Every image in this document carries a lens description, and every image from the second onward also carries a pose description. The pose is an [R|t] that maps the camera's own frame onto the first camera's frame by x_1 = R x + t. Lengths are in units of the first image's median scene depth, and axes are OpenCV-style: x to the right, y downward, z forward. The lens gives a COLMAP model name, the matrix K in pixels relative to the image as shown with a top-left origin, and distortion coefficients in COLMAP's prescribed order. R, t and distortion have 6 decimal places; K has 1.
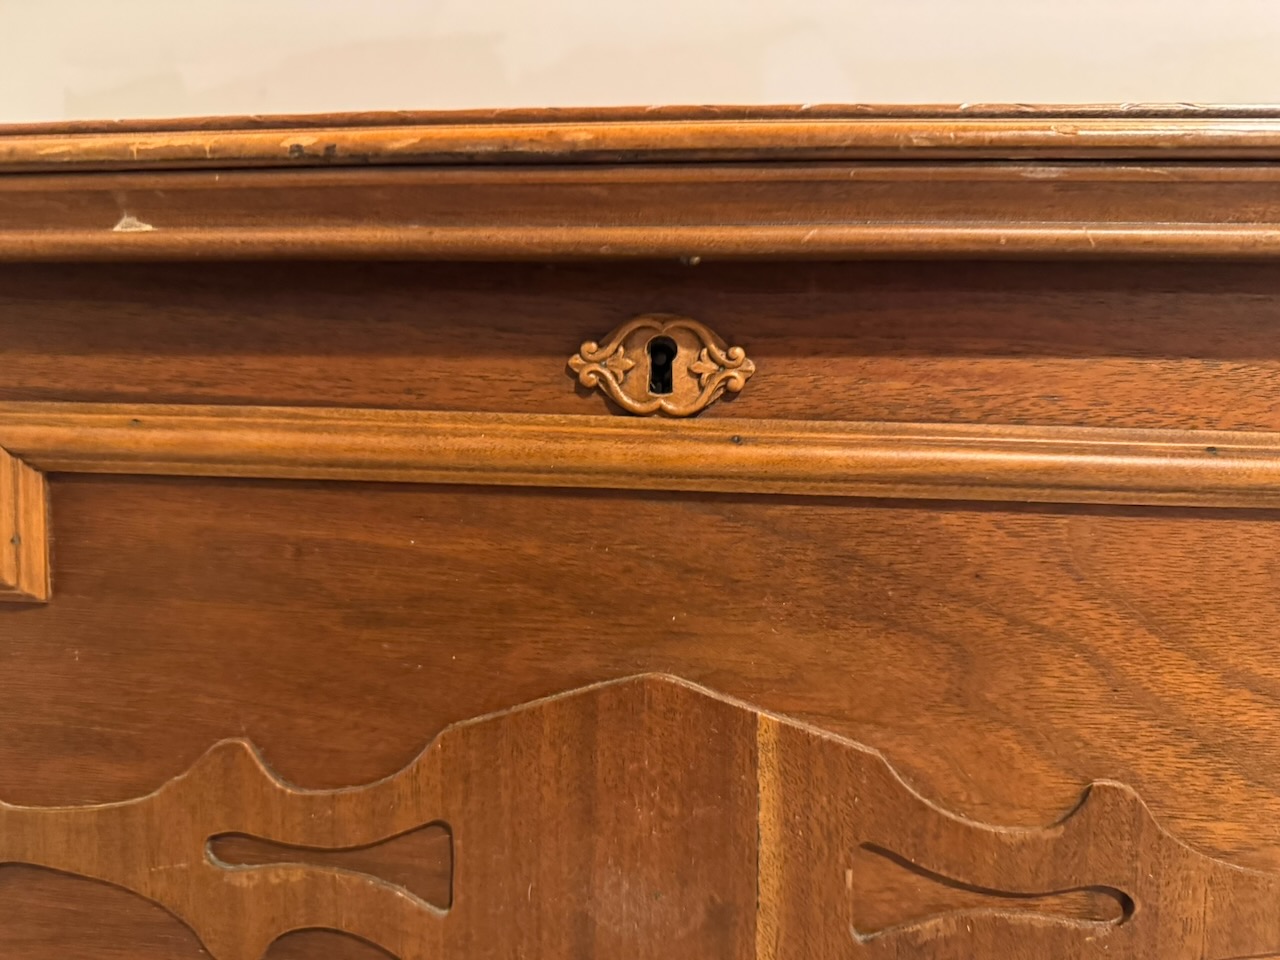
lens RADIAL K [[932.7, 0, 639.4], [0, 932.7, 478.1], [0, 0, 1]] dist [0.016976, -0.037342]
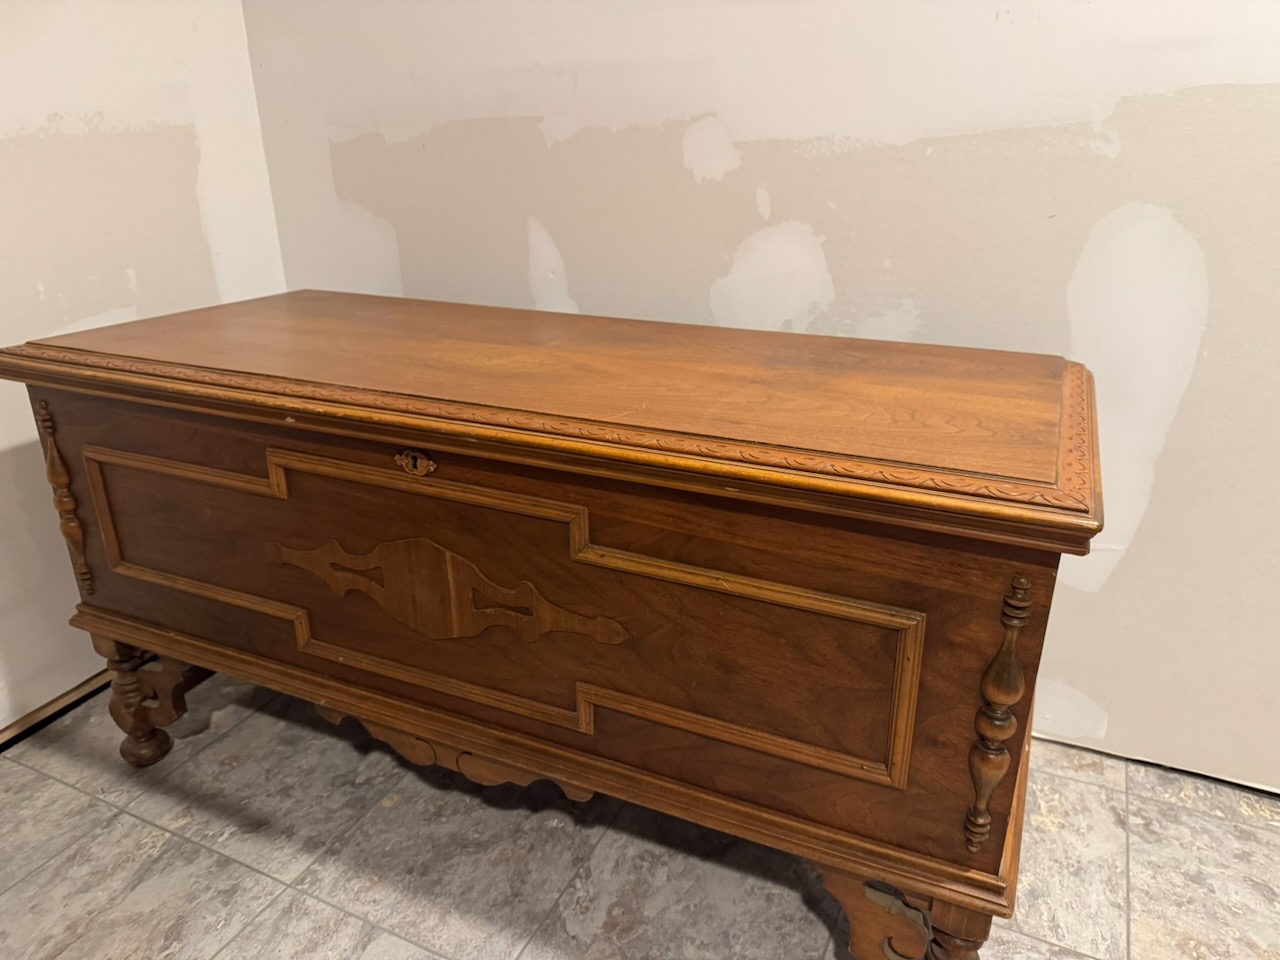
lens RADIAL K [[932.7, 0, 640.3], [0, 932.7, 480.7], [0, 0, 1]] dist [0.016976, -0.037342]
pose [[0.950111, 0.096605, -0.296573, 1.916515], [-0.008230, 0.958261, 0.285776, -1.080941], [0.311802, -0.269078, 0.911250, -2.064349]]
